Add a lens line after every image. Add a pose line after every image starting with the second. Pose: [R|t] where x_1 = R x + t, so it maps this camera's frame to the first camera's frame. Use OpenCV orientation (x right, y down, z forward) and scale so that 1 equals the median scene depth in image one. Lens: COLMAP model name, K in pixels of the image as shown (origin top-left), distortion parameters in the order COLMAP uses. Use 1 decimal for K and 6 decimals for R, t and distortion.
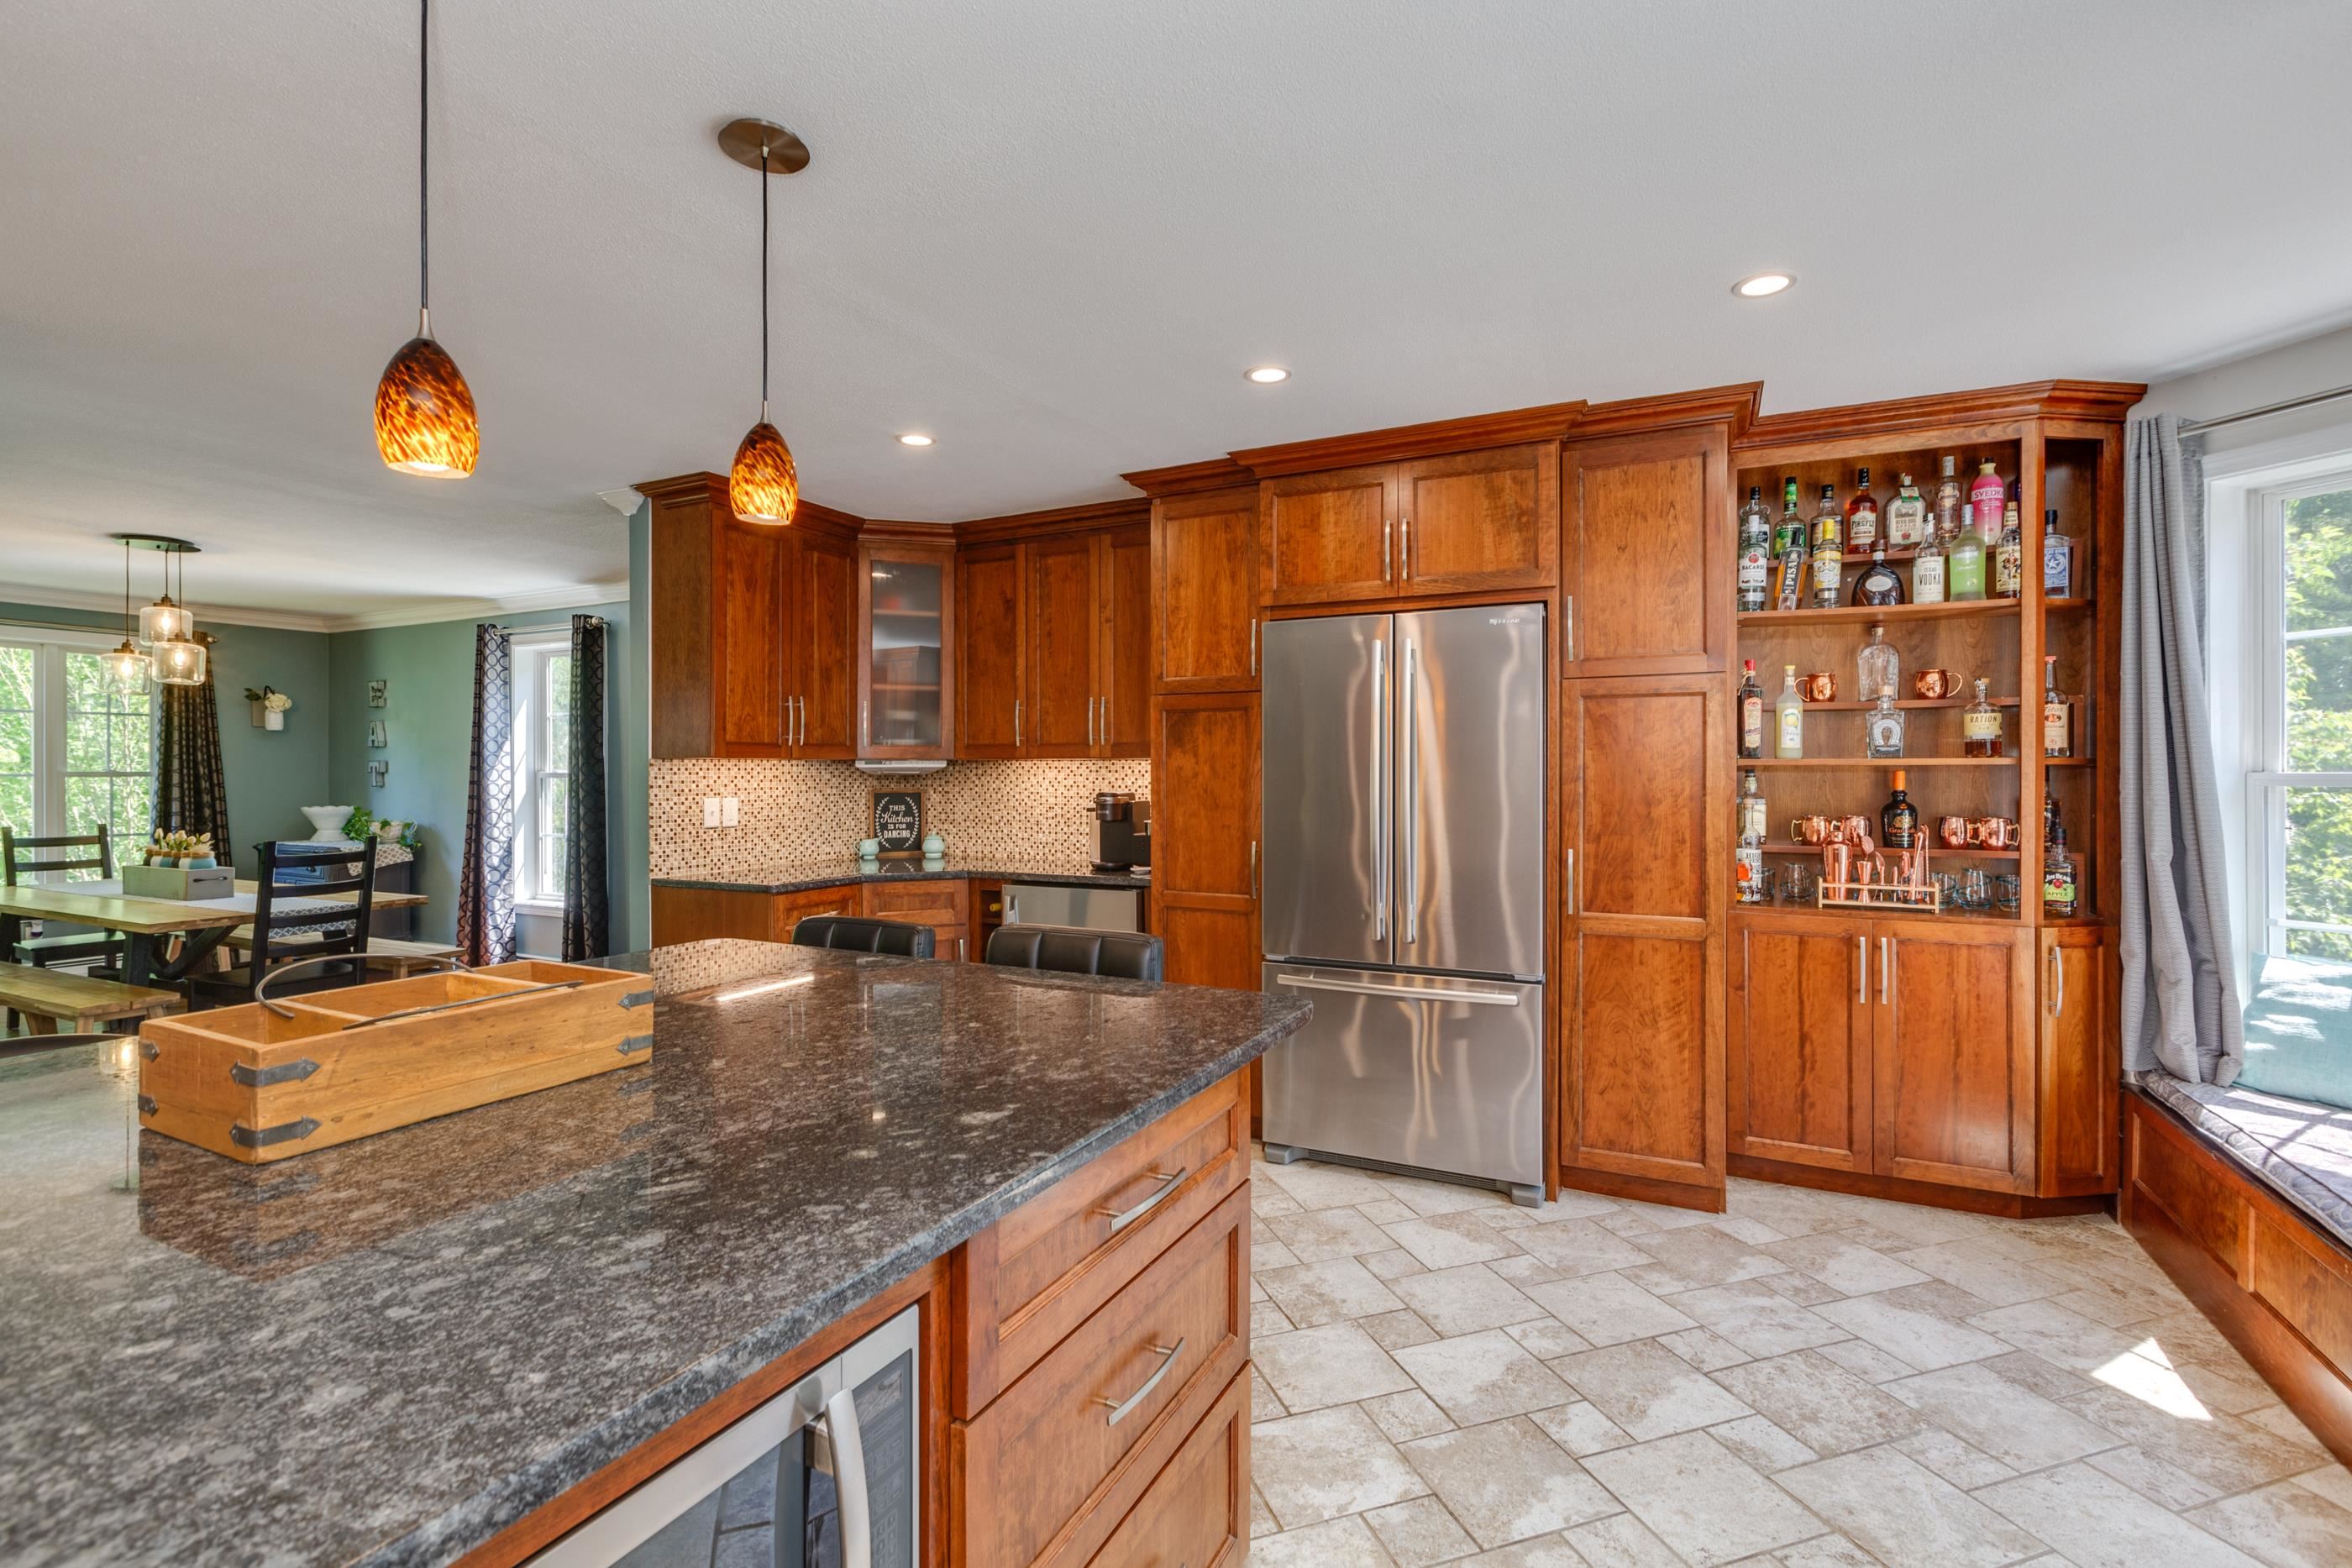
lens RADIAL K [[1079.0, 0, 1172.1], [0, 1079.0, 776.3], [0, 0, 1]] dist [0.000087, -0.000023]
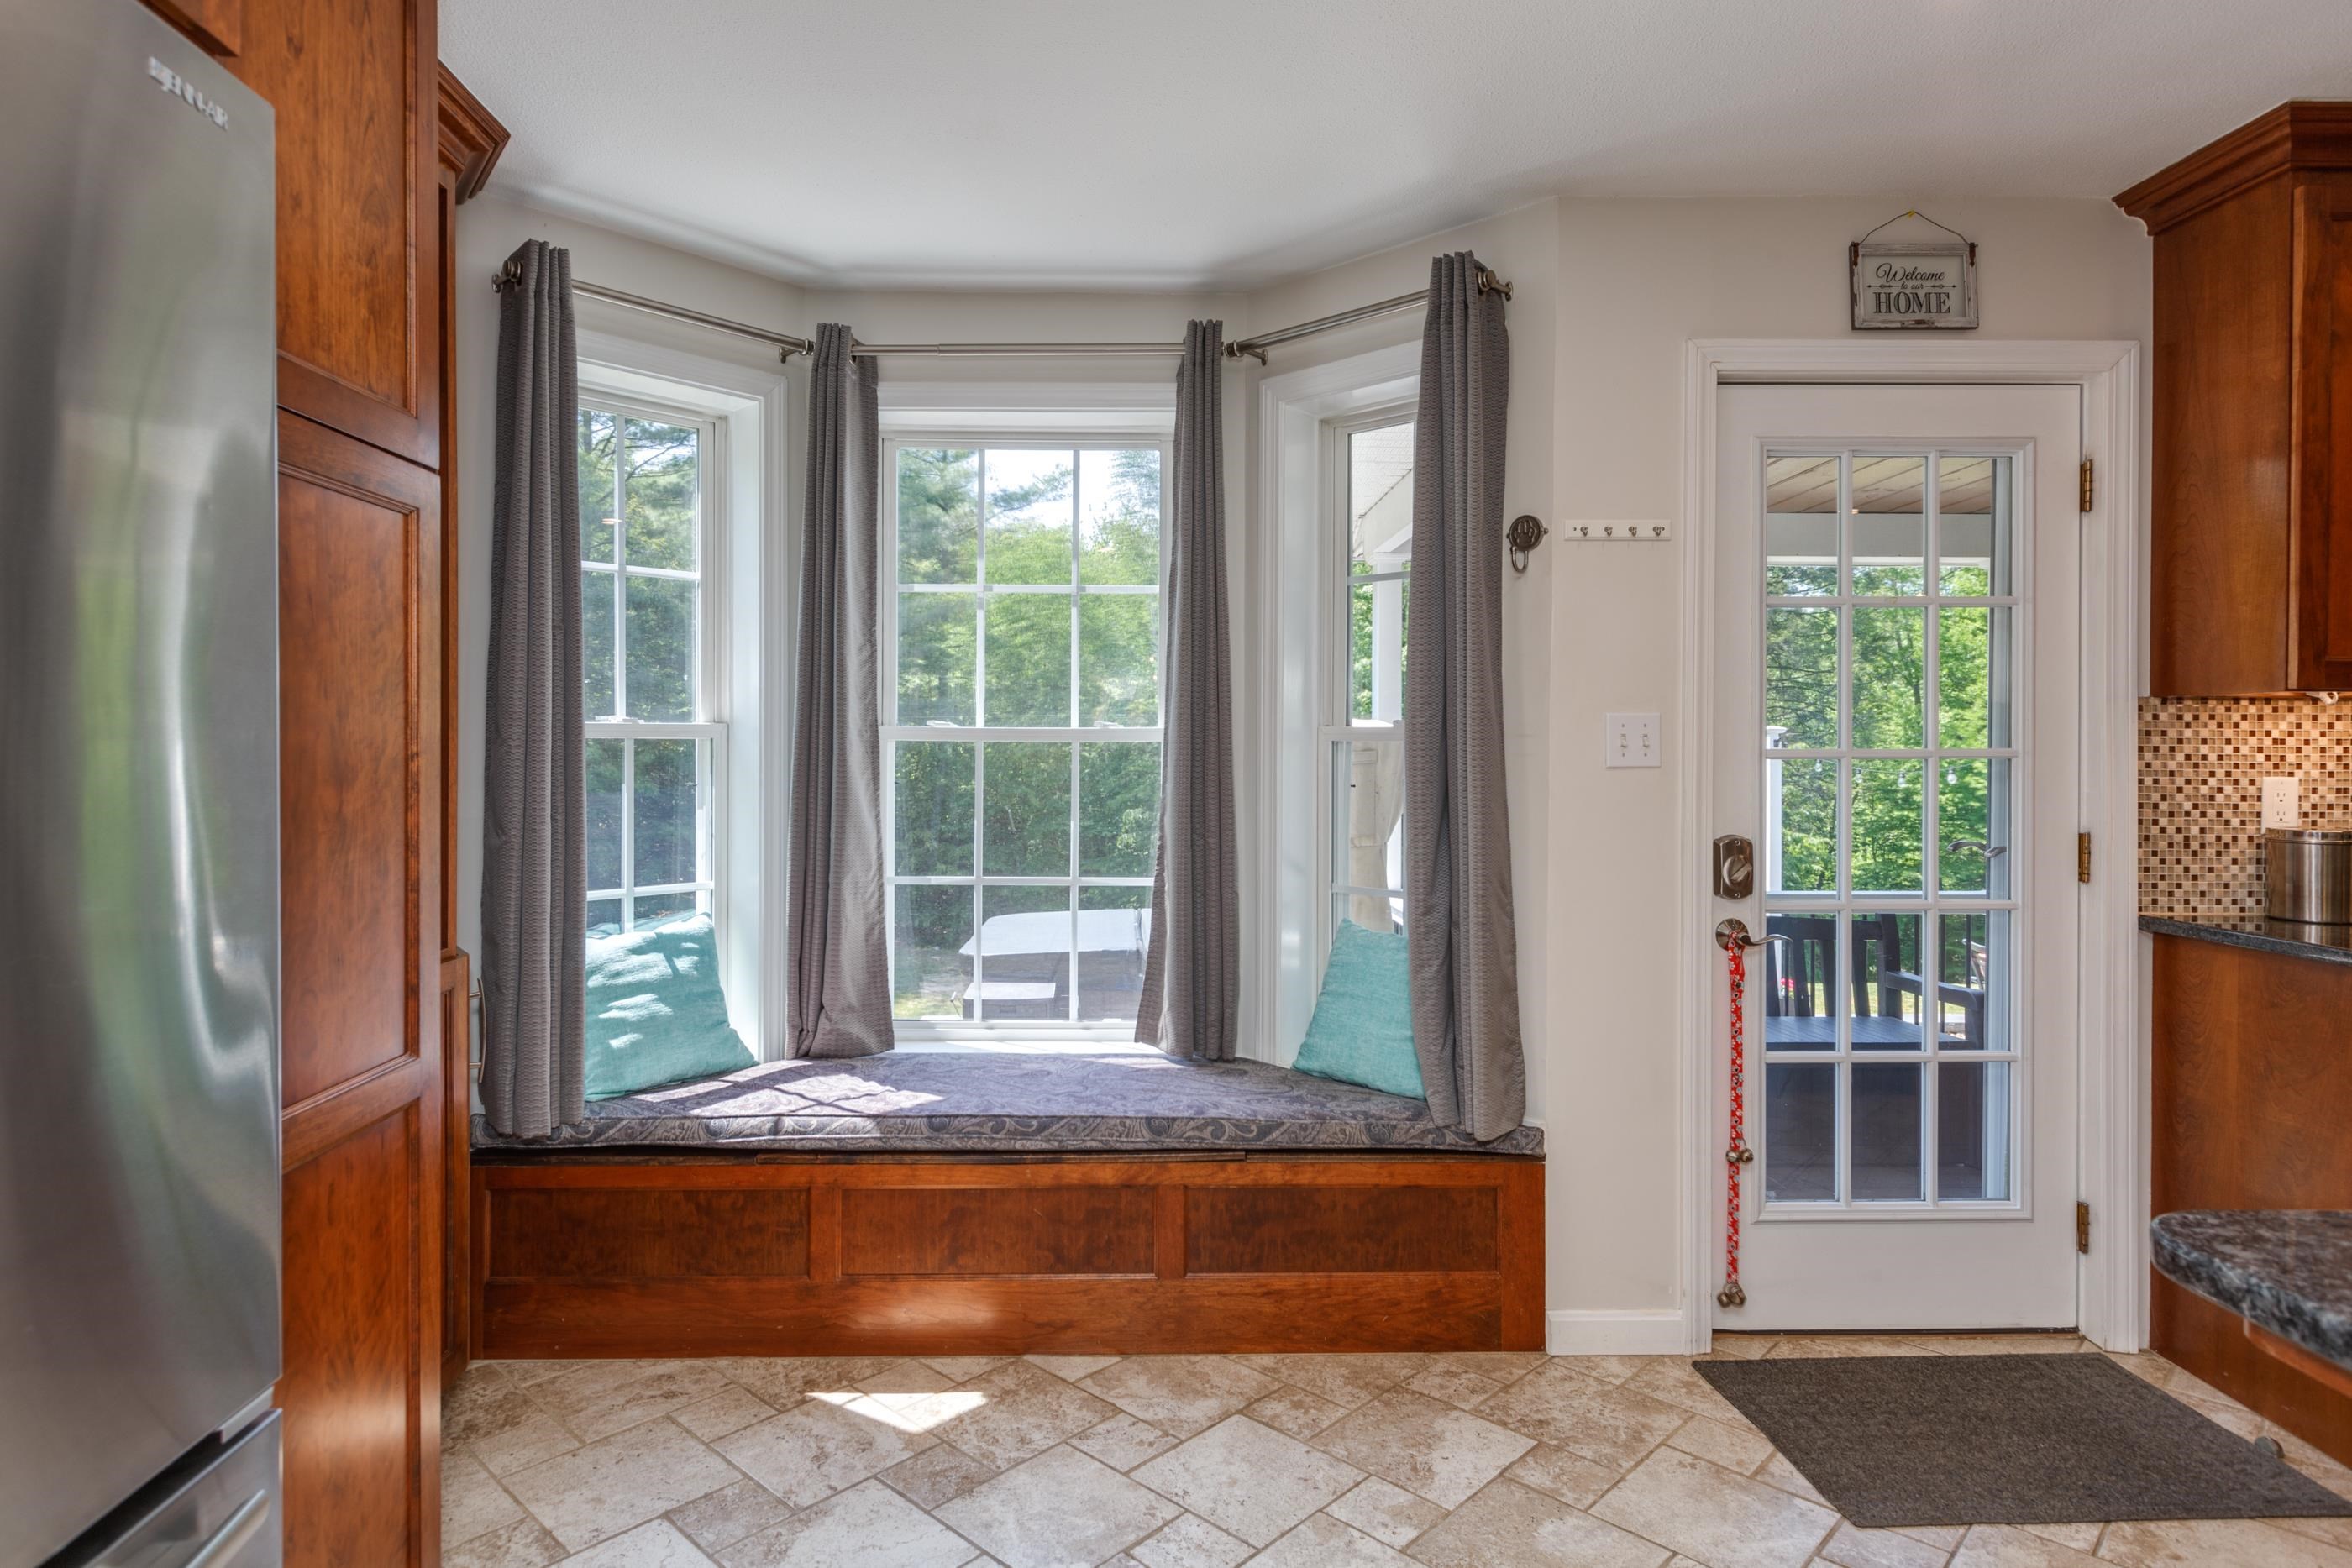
lens RADIAL K [[1270.2, 0, 1170.5], [0, 1270.2, 763.6], [0, 0, 1]] dist [-0.002307, -0.000338]
pose [[-0.459884, -0.016675, 0.887823, -0.085885], [-0.005493, 0.999858, 0.015934, 0.011746], [-0.887962, 0.002451, -0.459910, 1.077151]]
